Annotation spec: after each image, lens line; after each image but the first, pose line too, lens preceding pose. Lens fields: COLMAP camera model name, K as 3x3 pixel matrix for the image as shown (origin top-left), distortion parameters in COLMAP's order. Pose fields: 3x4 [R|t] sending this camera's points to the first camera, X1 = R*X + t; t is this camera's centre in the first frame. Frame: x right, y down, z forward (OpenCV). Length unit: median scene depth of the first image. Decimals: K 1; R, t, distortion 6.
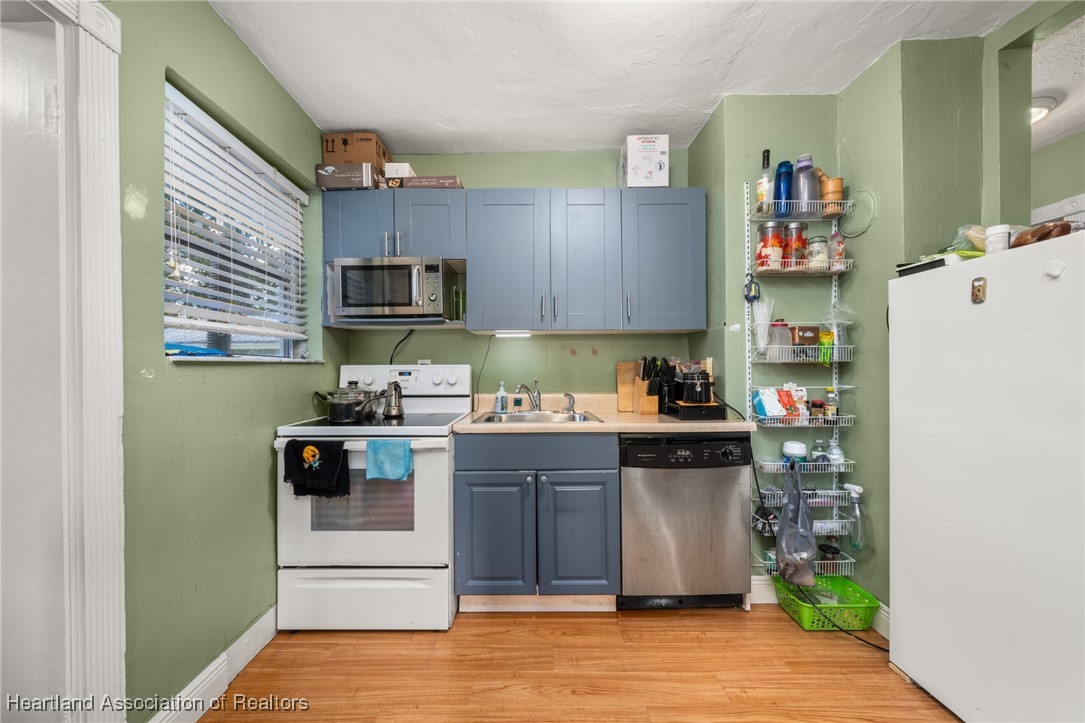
lens RADIAL K [[384.8, 0, 541.8], [0, 384.8, 366.6], [0, 0, 1]] dist [-0.002959, -0.000002]
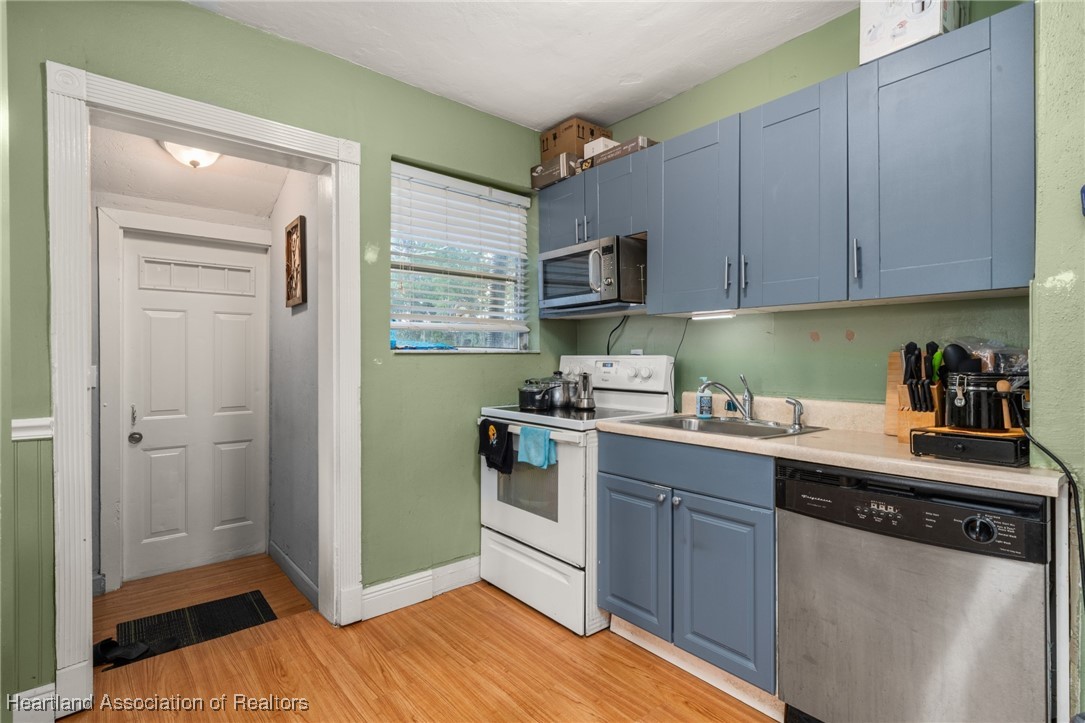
lens RADIAL K [[526.6, 0, 541.4], [0, 526.6, 357.6], [0, 0, 1]] dist [0.005694, 0.000105]
pose [[0.643235, 0.006675, -0.765640, 0.646261], [-0.003410, 0.999977, 0.005853, -0.007025], [0.765661, -0.001154, 0.643243, 0.085675]]
